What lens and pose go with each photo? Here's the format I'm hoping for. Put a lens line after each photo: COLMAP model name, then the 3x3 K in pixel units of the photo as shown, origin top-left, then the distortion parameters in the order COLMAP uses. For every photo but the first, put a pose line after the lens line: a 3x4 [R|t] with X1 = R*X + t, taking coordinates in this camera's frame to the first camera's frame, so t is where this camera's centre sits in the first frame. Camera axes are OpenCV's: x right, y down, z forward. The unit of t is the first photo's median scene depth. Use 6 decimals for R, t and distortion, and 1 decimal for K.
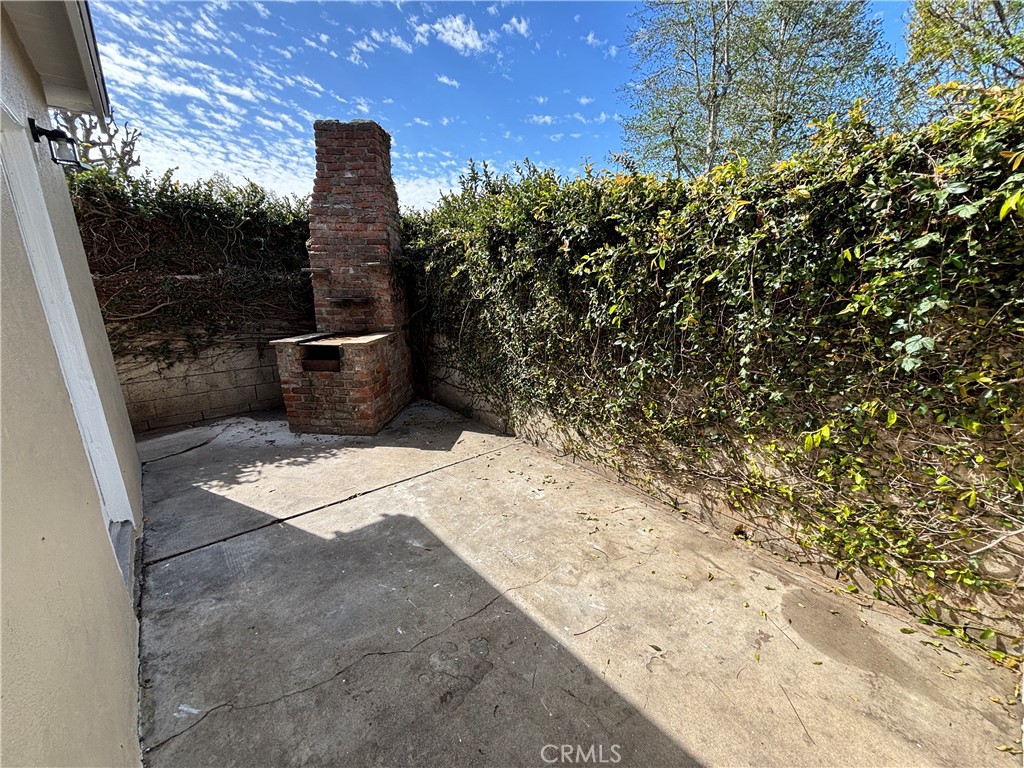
lens RADIAL K [[410.5, 0, 510.9], [0, 410.5, 383.6], [0, 0, 1]] dist [0.001268, 0.000296]
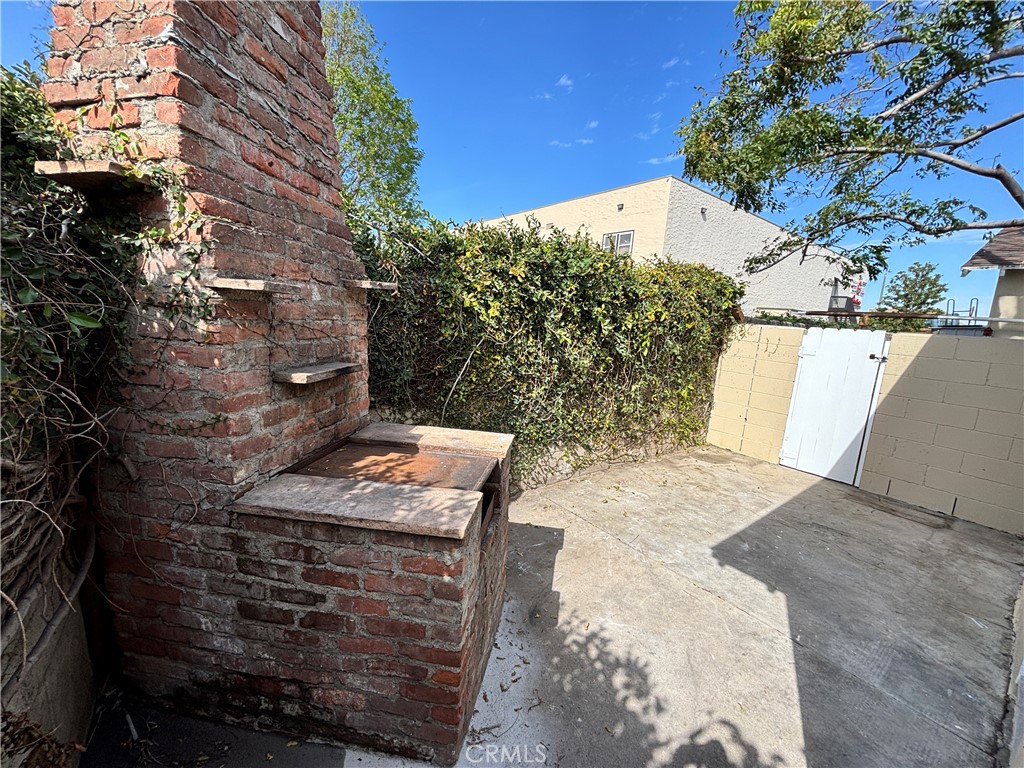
lens RADIAL K [[410.5, 0, 510.9], [0, 410.5, 383.6], [0, 0, 1]] dist [0.001268, 0.000296]
pose [[0.065072, -0.164652, 0.984203, -1.082019], [0.197388, 0.968929, 0.149046, -0.307225], [-0.978163, 0.184571, 0.095550, 1.143394]]
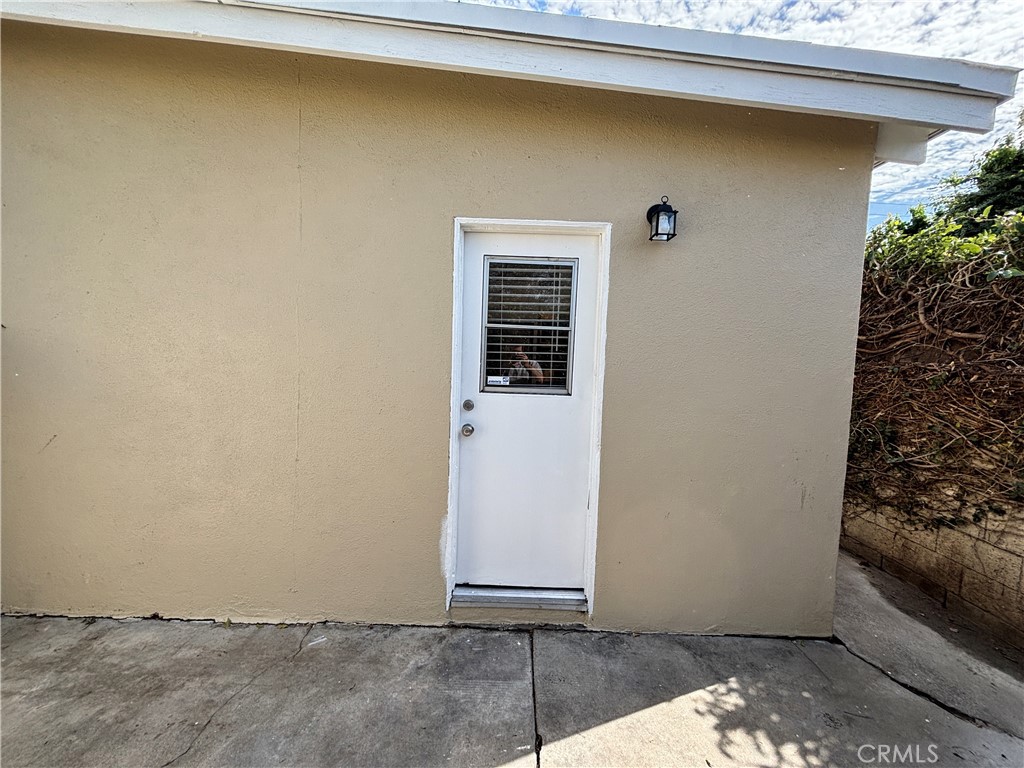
lens RADIAL K [[414.9, 0, 516.1], [0, 414.9, 378.4], [0, 0, 1]] dist [0.000480, 0.000130]
pose [[-0.646246, 0.020183, -0.762862, -0.078537], [-0.237488, 0.944692, 0.226178, -0.251608], [0.725235, 0.327338, -0.605710, 0.979567]]
